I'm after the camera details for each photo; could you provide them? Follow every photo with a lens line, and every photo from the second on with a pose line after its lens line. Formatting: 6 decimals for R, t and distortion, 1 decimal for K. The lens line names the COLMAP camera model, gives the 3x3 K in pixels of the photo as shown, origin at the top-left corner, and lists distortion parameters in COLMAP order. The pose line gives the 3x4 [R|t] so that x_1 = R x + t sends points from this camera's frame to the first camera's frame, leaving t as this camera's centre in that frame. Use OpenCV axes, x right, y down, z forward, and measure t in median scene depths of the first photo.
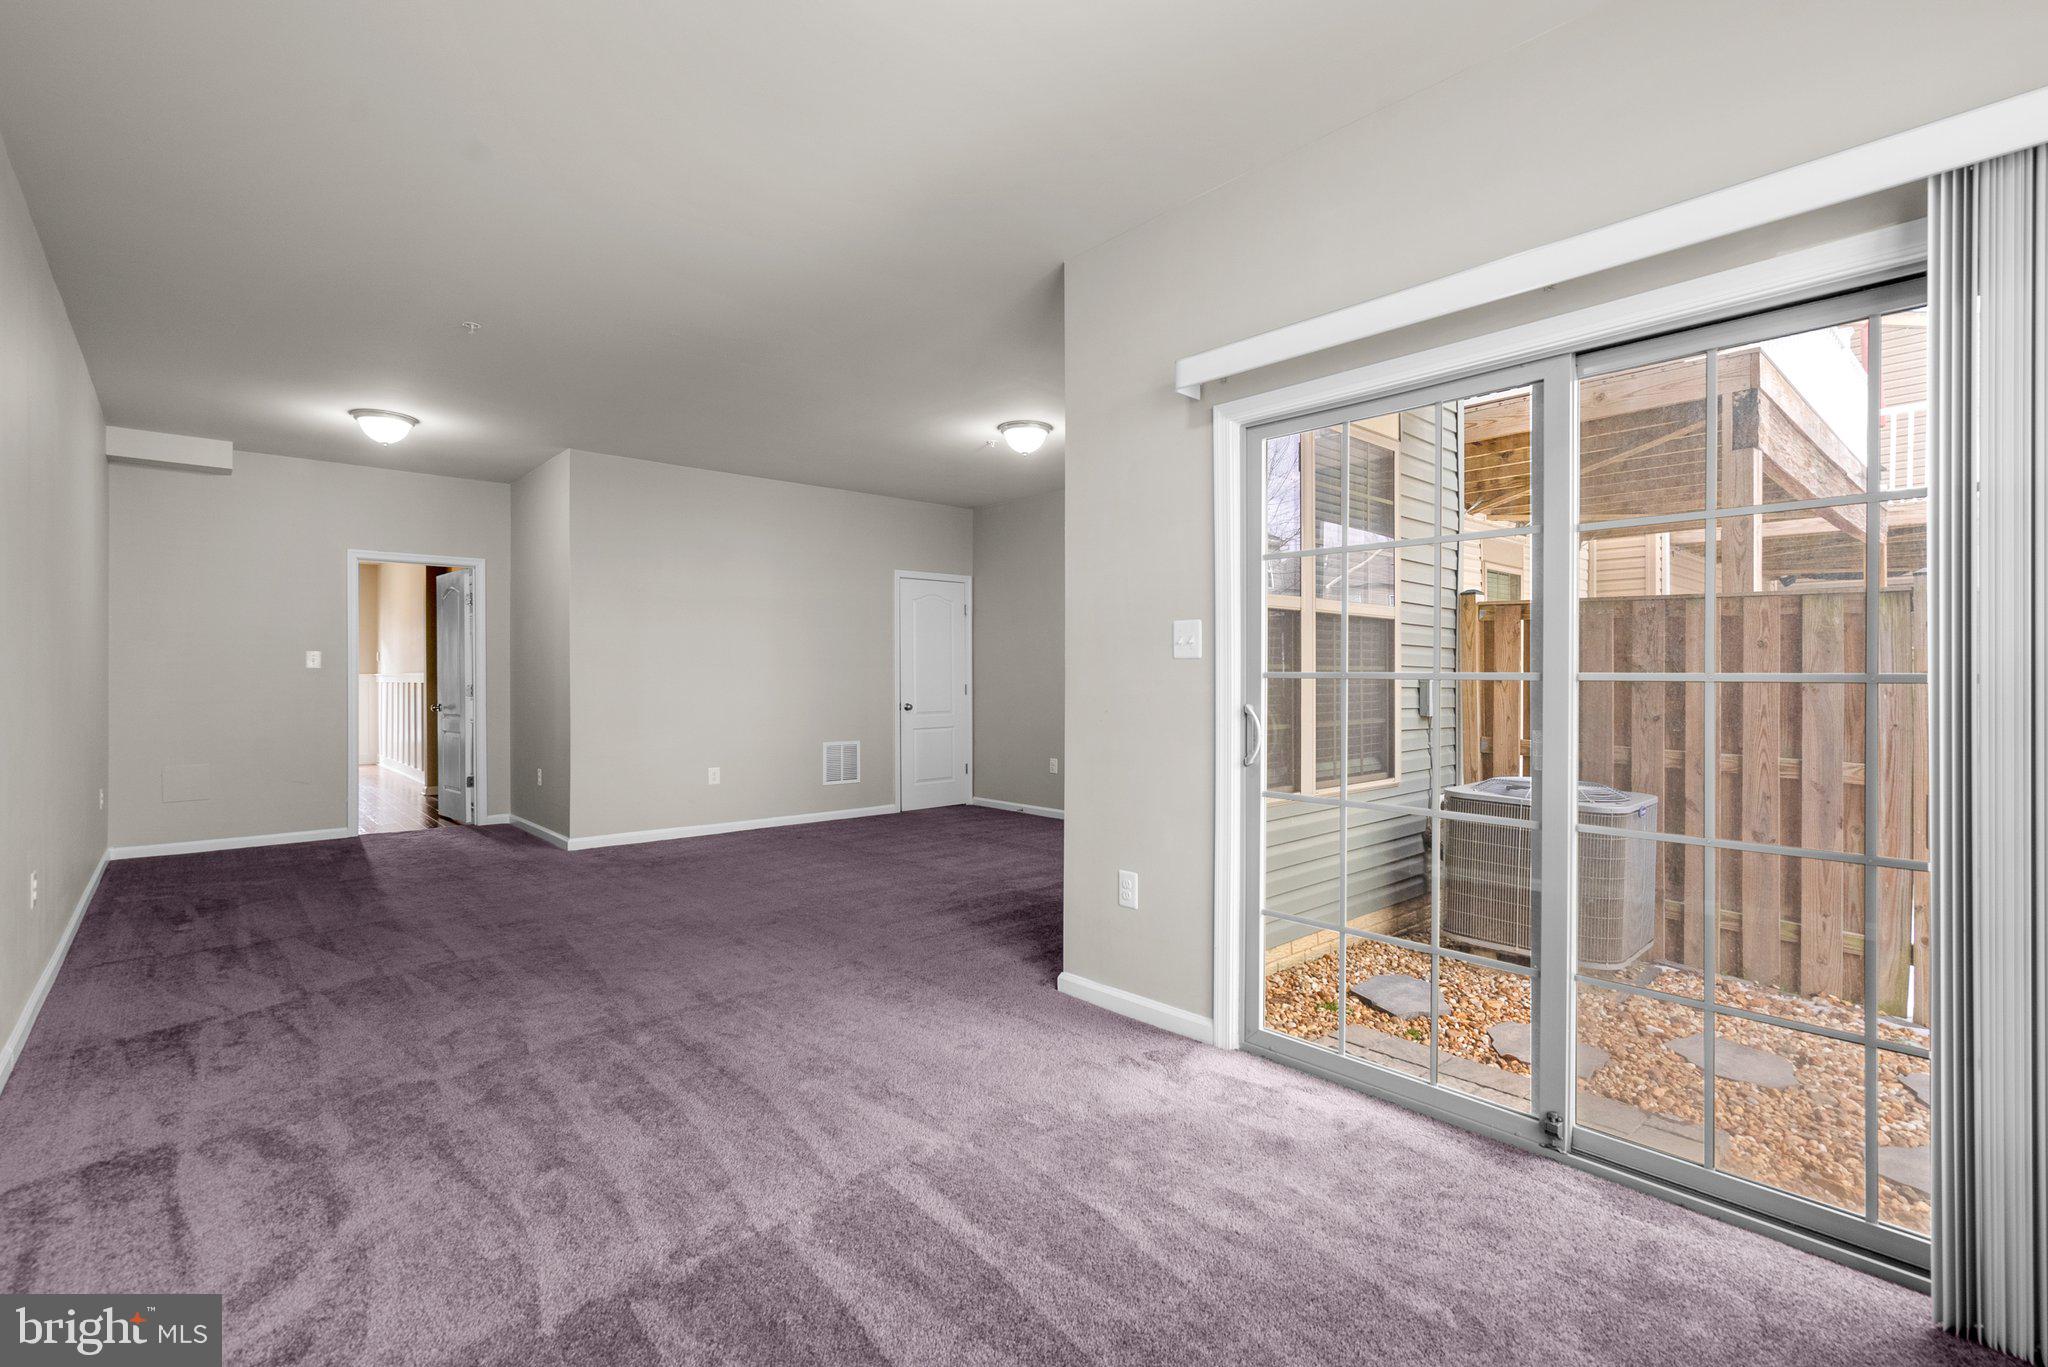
lens RADIAL K [[924.5, 0, 1029.4], [0, 924.5, 677.7], [0, 0, 1]] dist [-0.009200, 0.003868]
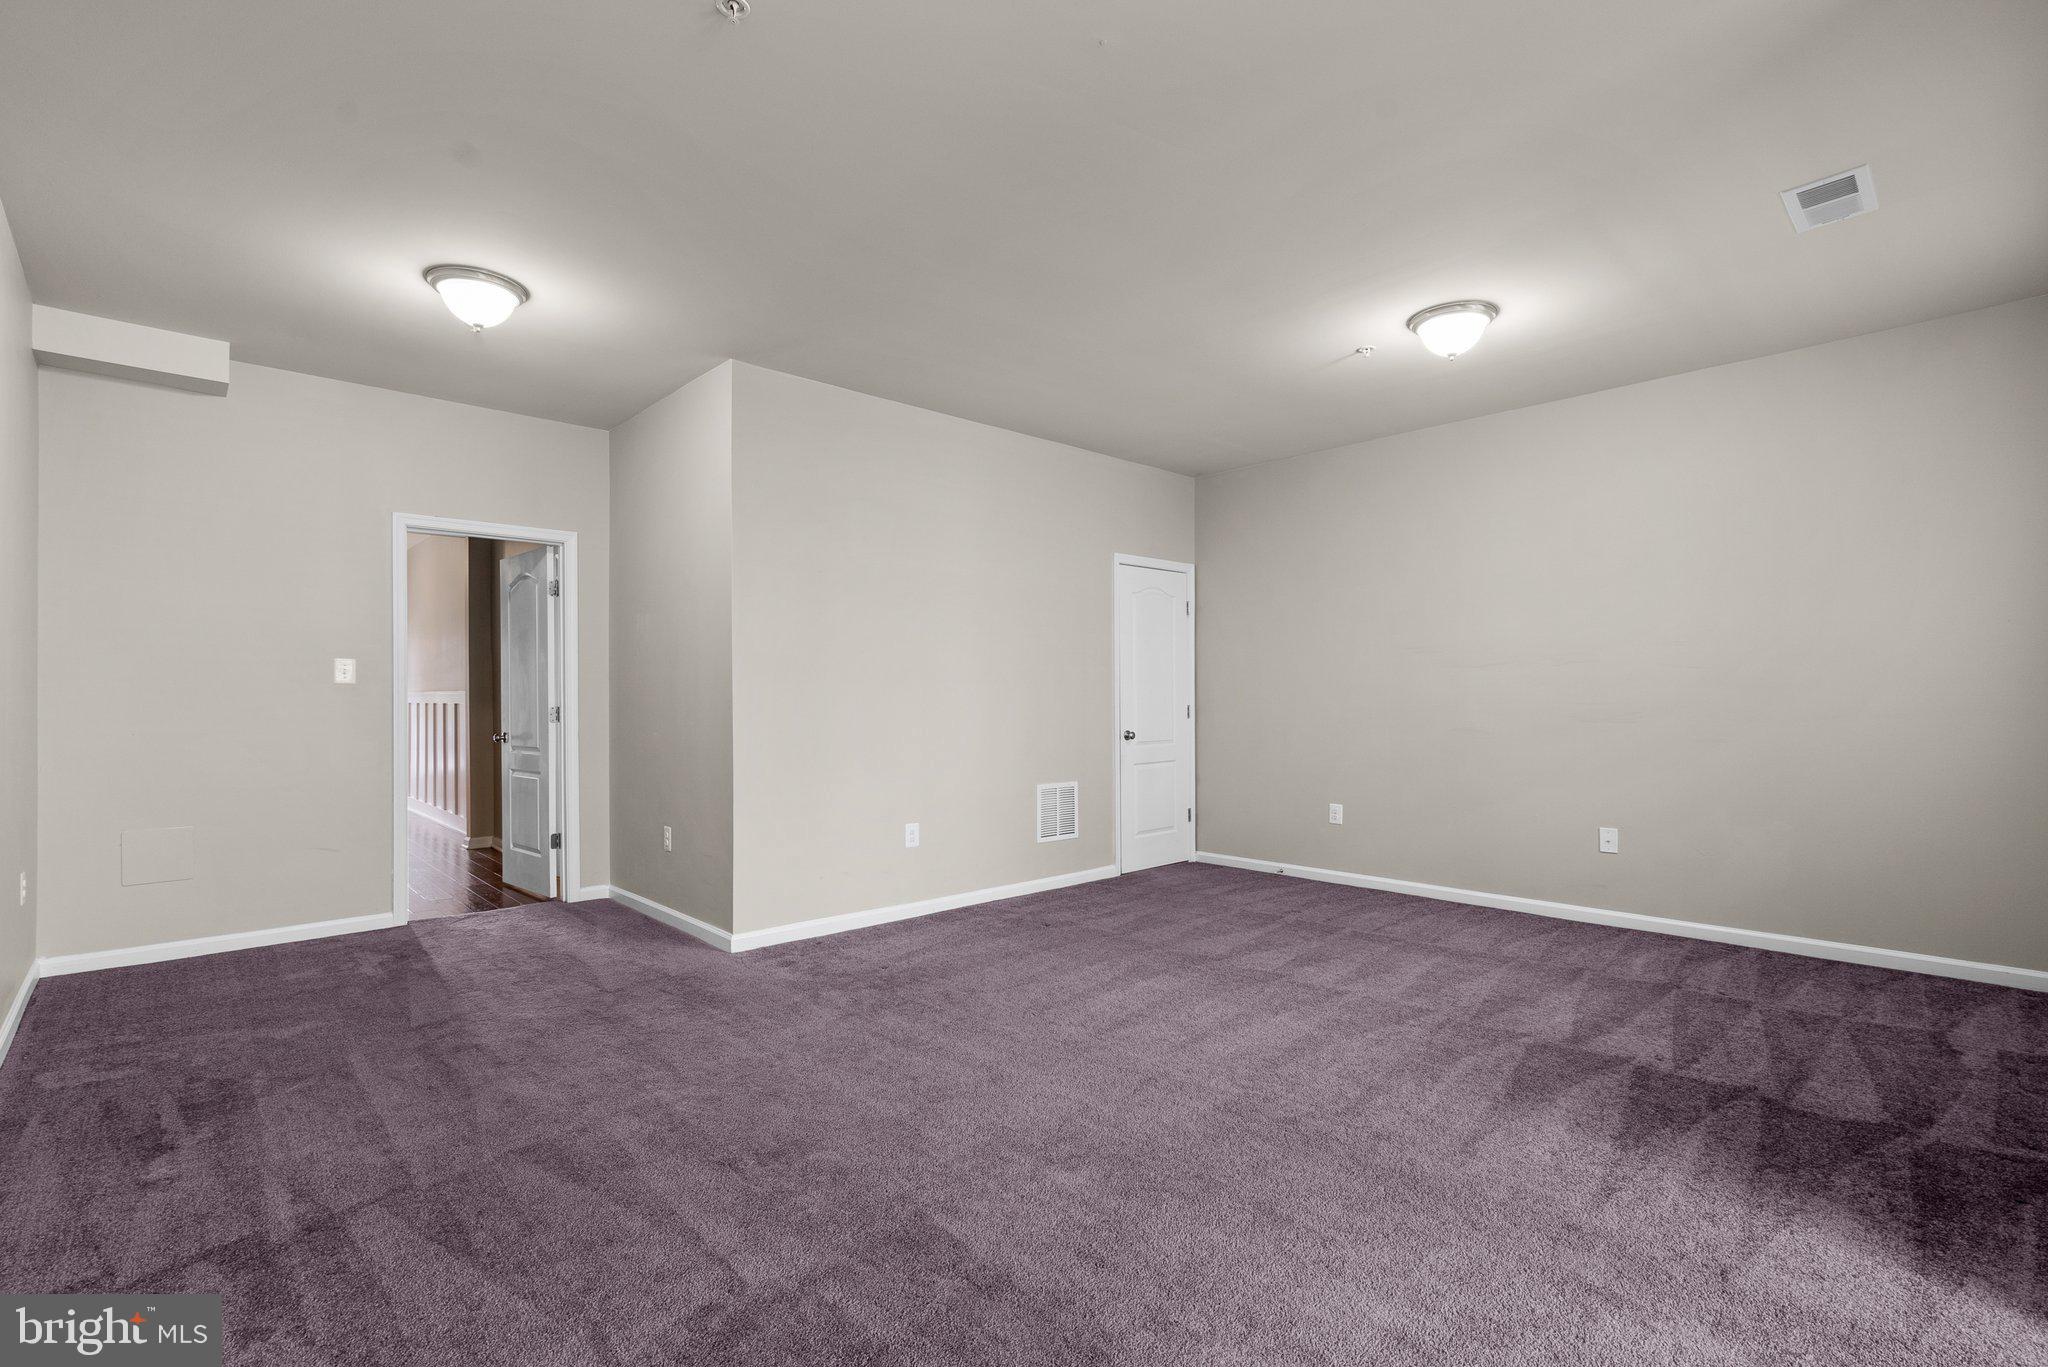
lens RADIAL K [[924.5, 0, 1021.8], [0, 924.5, 694.9], [0, 0, 1]] dist [-0.009200, 0.003868]
pose [[0.999873, -0.000731, 0.015934, -0.262128], [0.000765, 0.999997, -0.002125, 0.000249], [-0.015932, 0.002137, 0.999871, 0.281150]]
